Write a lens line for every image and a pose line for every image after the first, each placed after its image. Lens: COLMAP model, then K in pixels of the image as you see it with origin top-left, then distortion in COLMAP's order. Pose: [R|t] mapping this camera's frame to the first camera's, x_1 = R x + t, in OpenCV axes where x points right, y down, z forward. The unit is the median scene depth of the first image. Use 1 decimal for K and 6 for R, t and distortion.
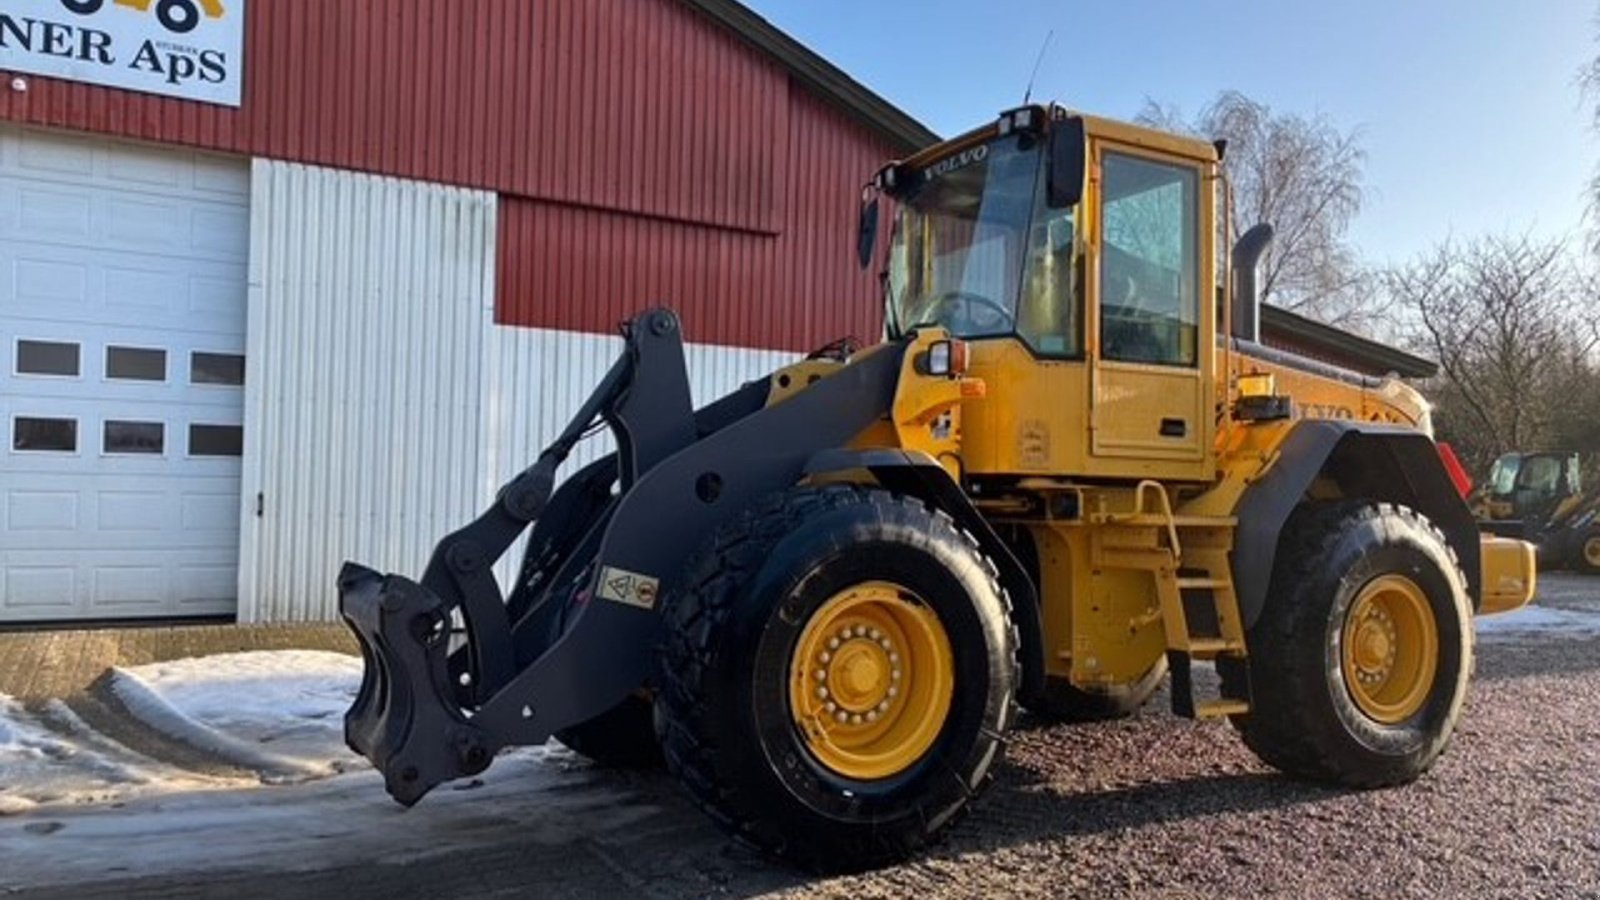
lens RADIAL K [[1194.4, 0, 801.7], [0, 1194.4, 469.1], [0, 0, 1]] dist [0.056287, -0.059382]
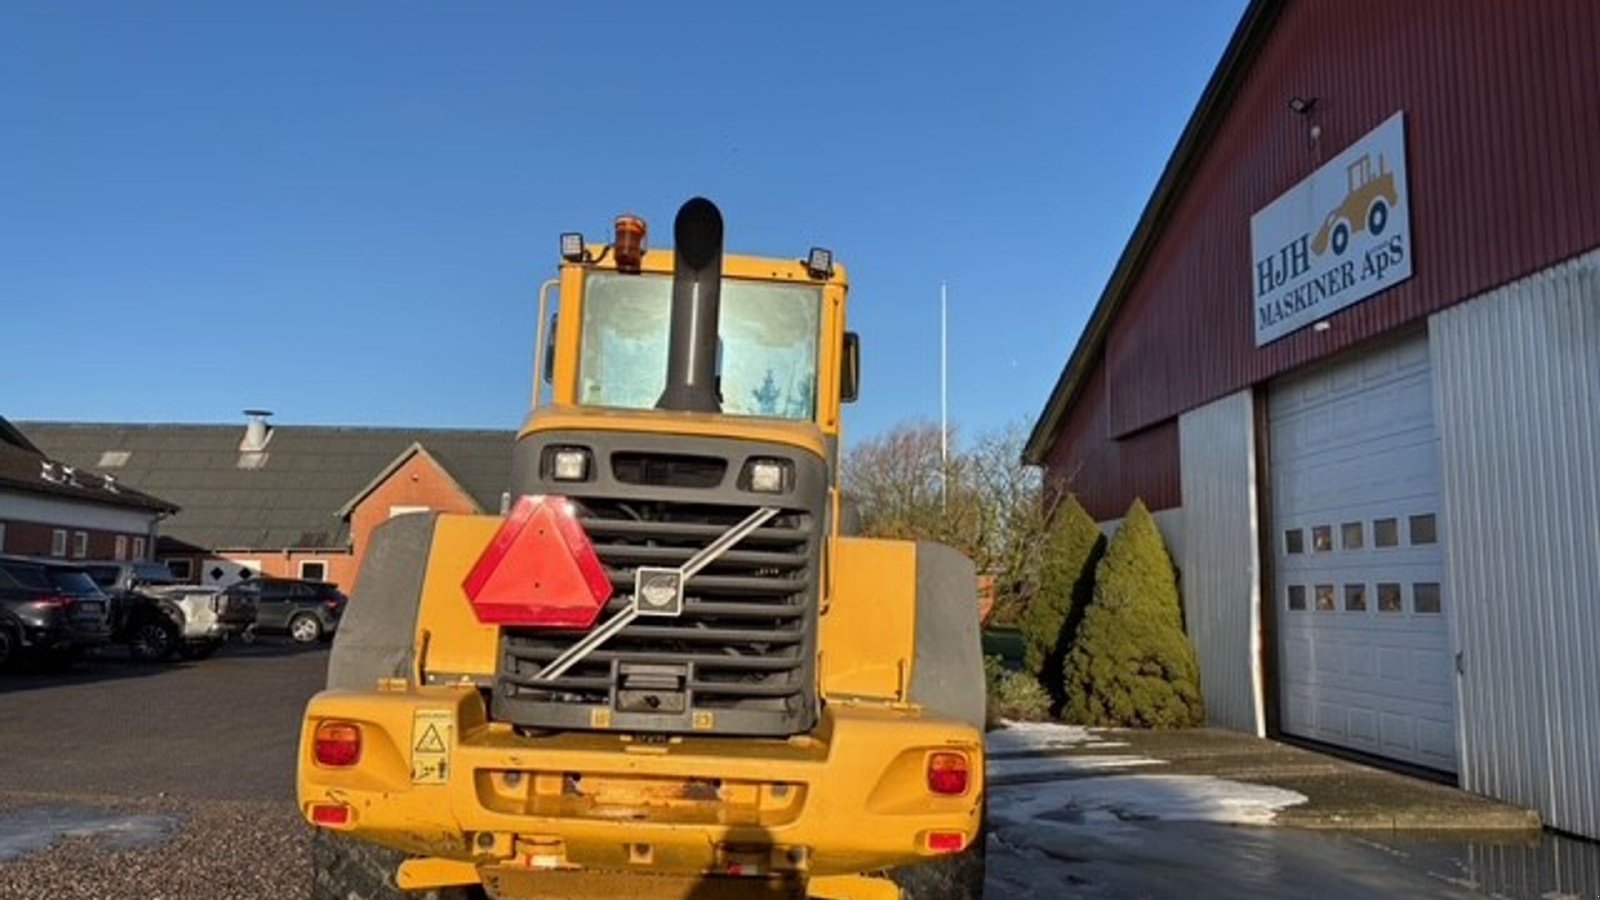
lens RADIAL K [[1196.6, 0, 792.2], [0, 1196.6, 444.3], [0, 0, 1]] dist [0.104467, -0.220560]
pose [[-0.440123, -0.151351, -0.885090, 1.111079], [-0.026981, 0.987476, -0.155442, 0.035375], [0.897532, -0.044533, -0.438695, 1.599166]]
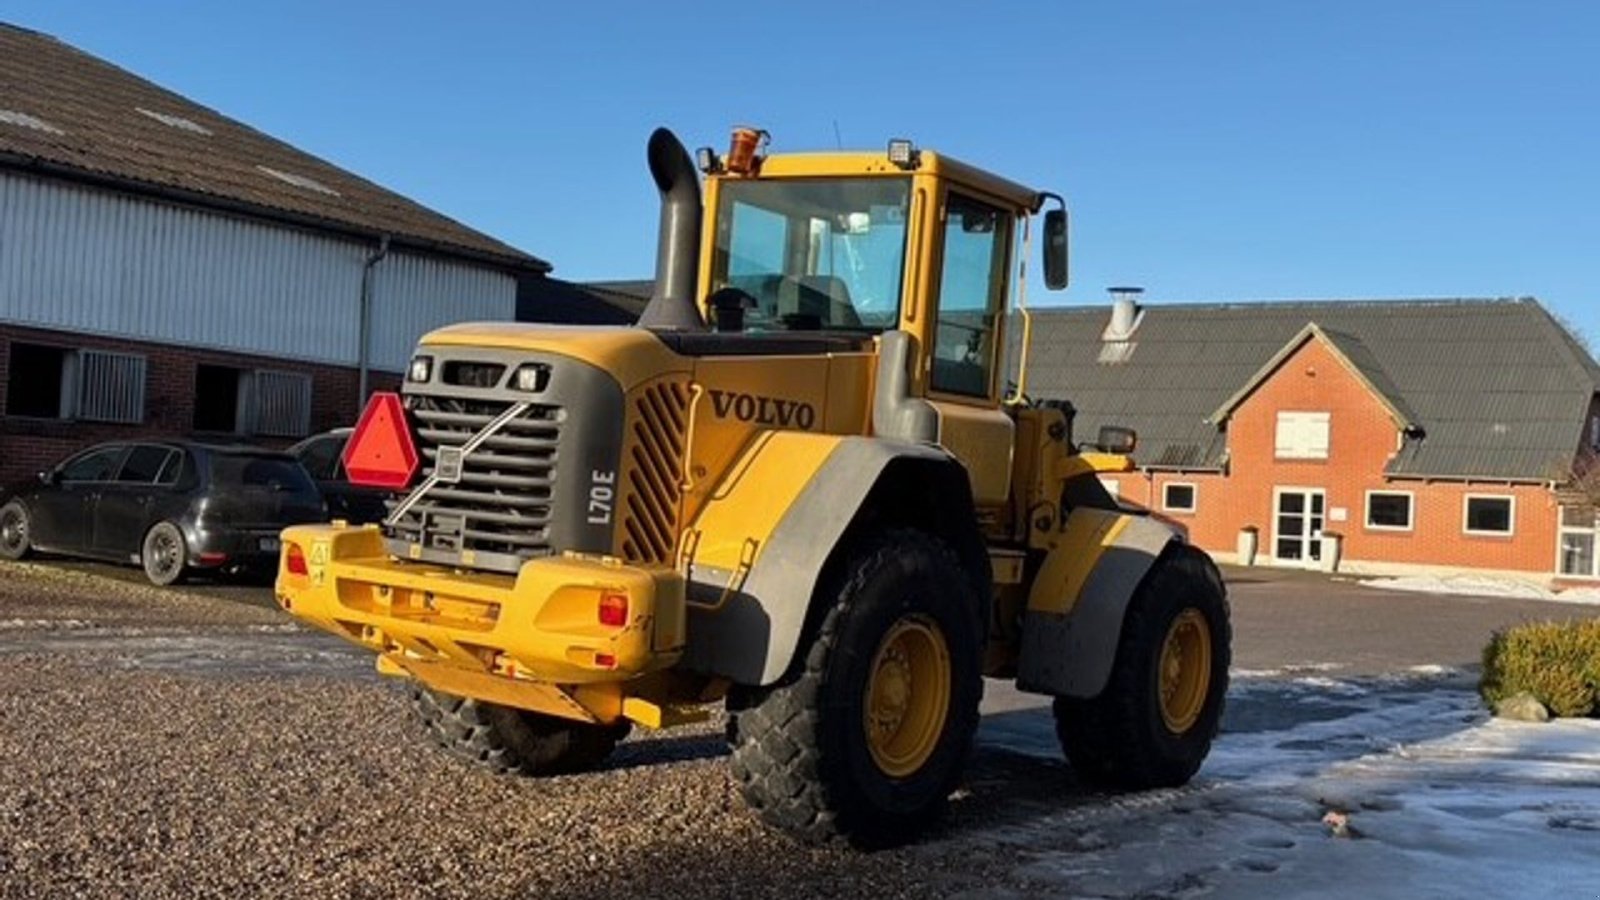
lens RADIAL K [[1788.0, 0, 825.7], [0, 1788.0, 493.9], [0, 0, 1]] dist [0.195917, -0.636379]
pose [[-0.893748, -0.088409, -0.439770, 0.914331], [-0.088220, 0.995881, -0.020917, 0.039692], [0.439808, 0.020102, -0.897867, 2.456890]]
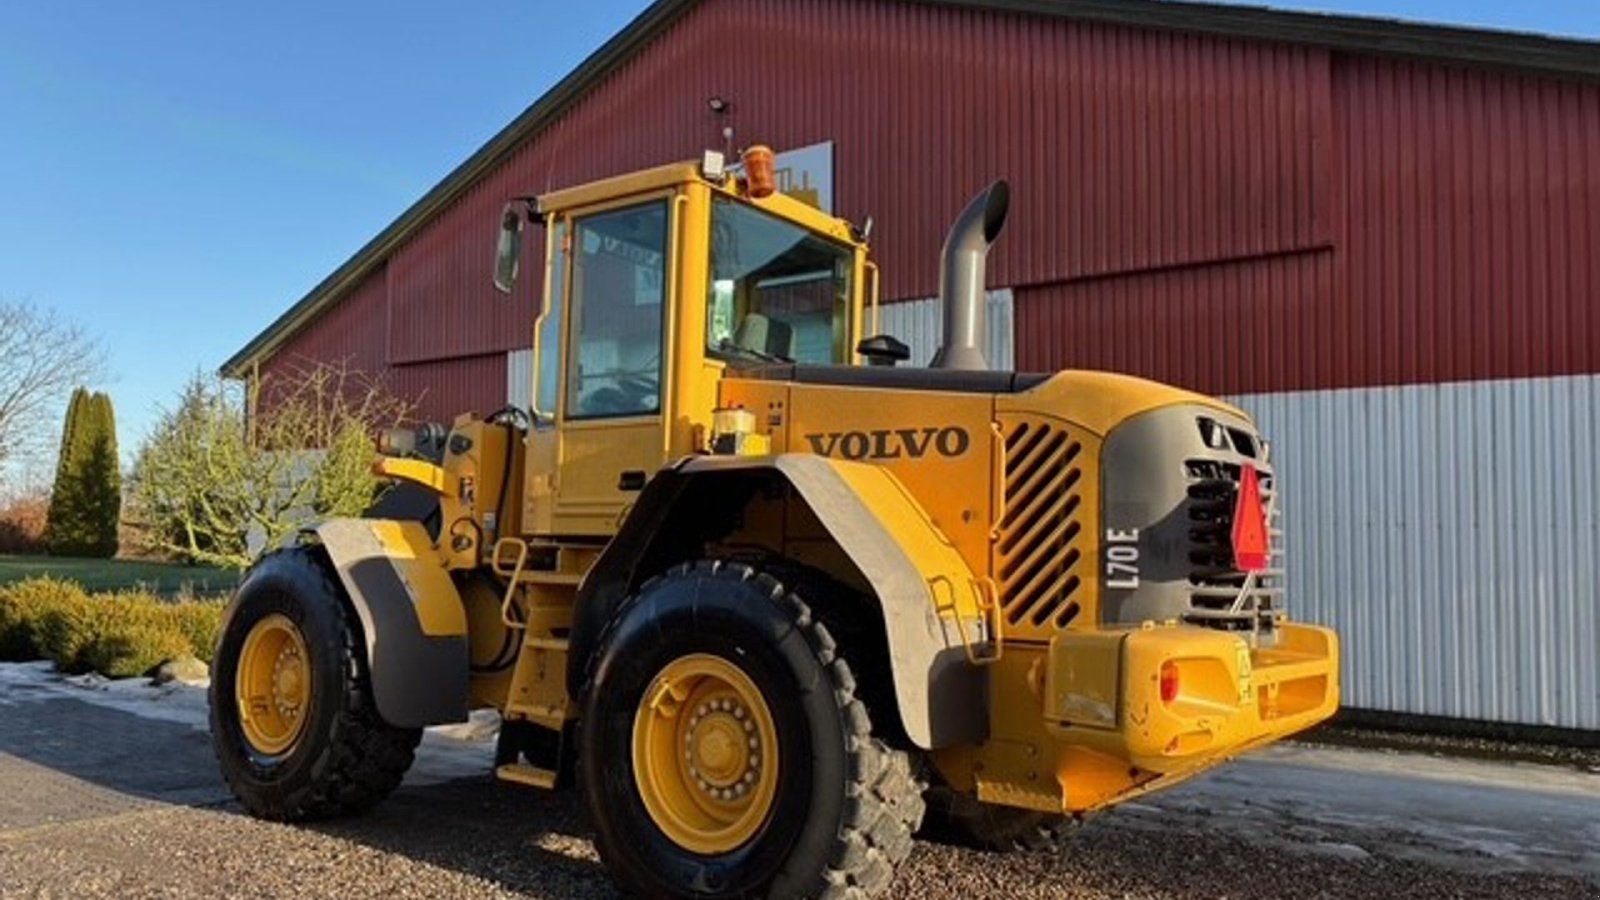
lens RADIAL K [[1195.9, 0, 796.7], [0, 1195.9, 474.2], [0, 0, 1]] dist [0.028971, -0.007749]
pose [[0.397192, -0.070691, -0.915009, 1.180530], [0.007497, 0.997246, -0.073790, 0.028959], [0.917705, 0.022449, 0.396628, 0.728733]]
